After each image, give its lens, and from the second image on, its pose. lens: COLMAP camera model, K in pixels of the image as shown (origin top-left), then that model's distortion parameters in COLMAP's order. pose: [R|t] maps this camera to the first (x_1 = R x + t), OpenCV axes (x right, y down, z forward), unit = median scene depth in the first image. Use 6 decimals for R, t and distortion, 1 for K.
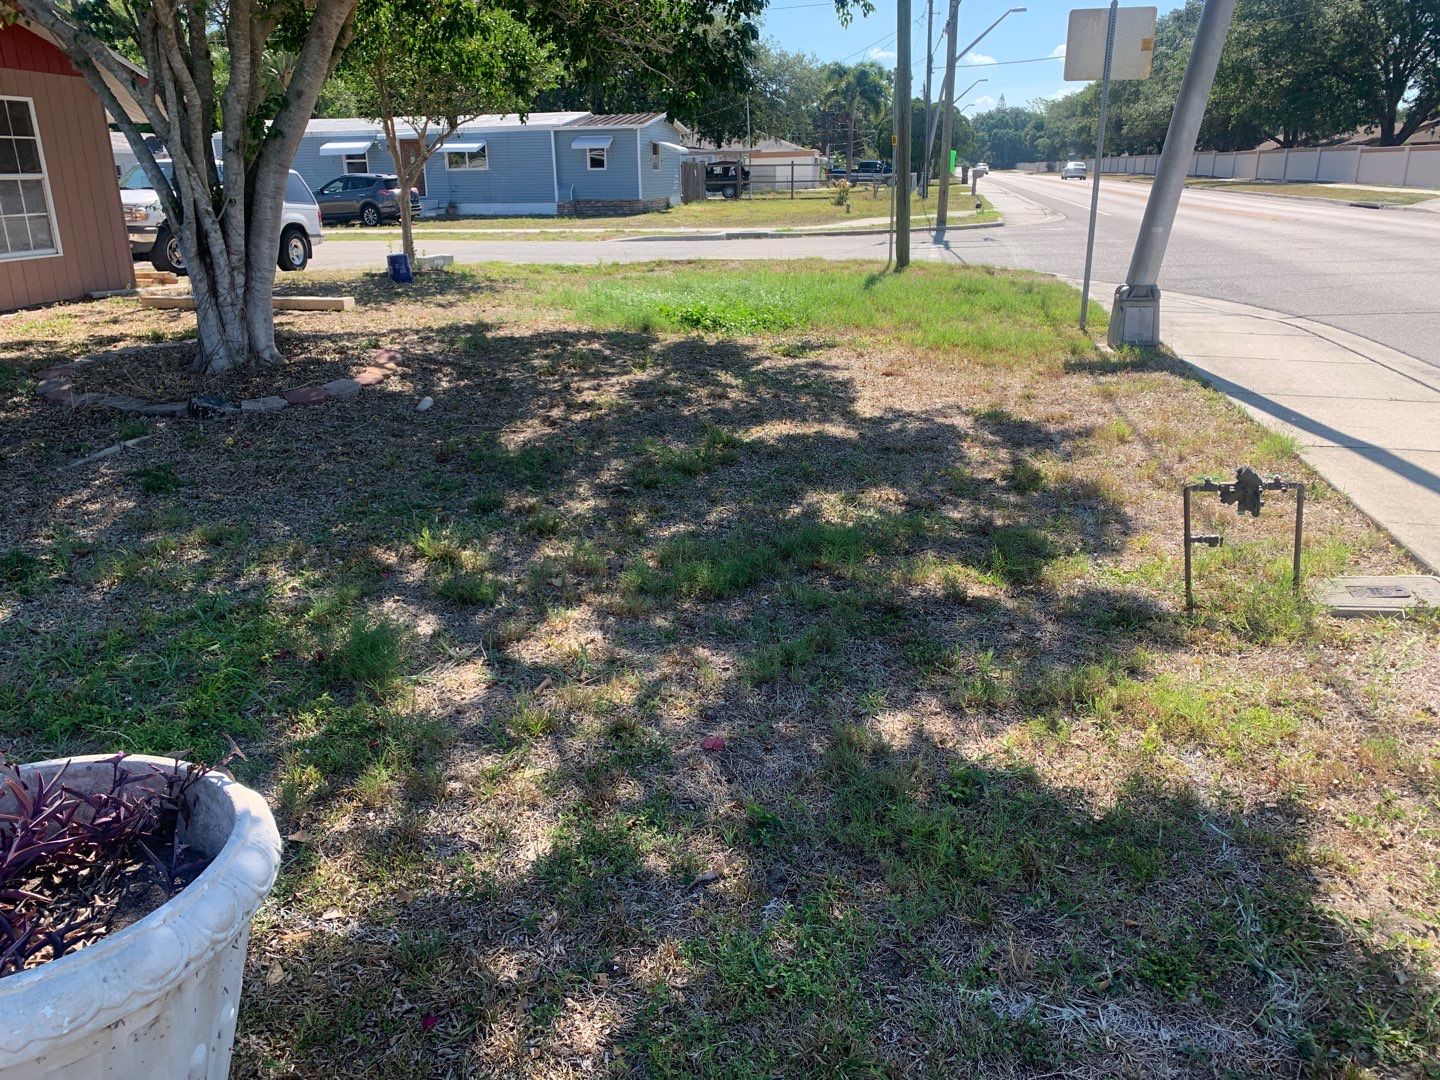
lens RADIAL K [[1087.1, 0, 718.5], [0, 1087.1, 545.0], [0, 0, 1]] dist [0.076734, -0.101732]
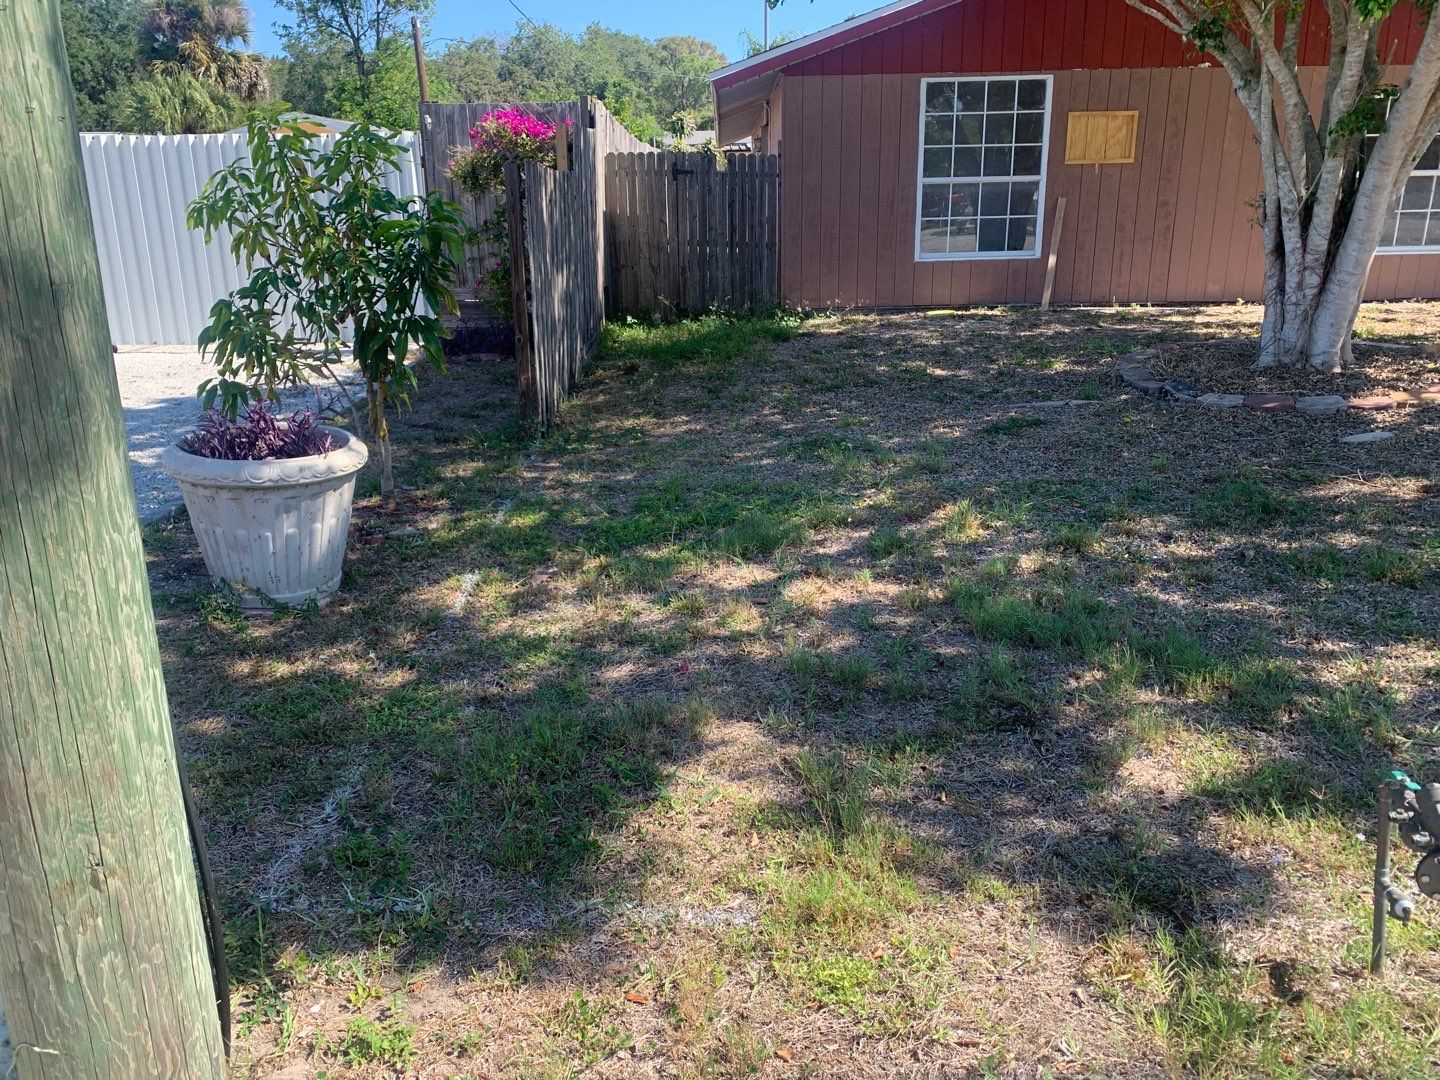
lens RADIAL K [[1087.1, 0, 718.5], [0, 1087.1, 545.0], [0, 0, 1]] dist [0.076734, -0.101732]
pose [[0.197629, 0.314345, -0.928510, 0.690045], [-0.306713, 0.919462, 0.245999, -0.158654], [0.931058, 0.236170, 0.278126, 0.443548]]
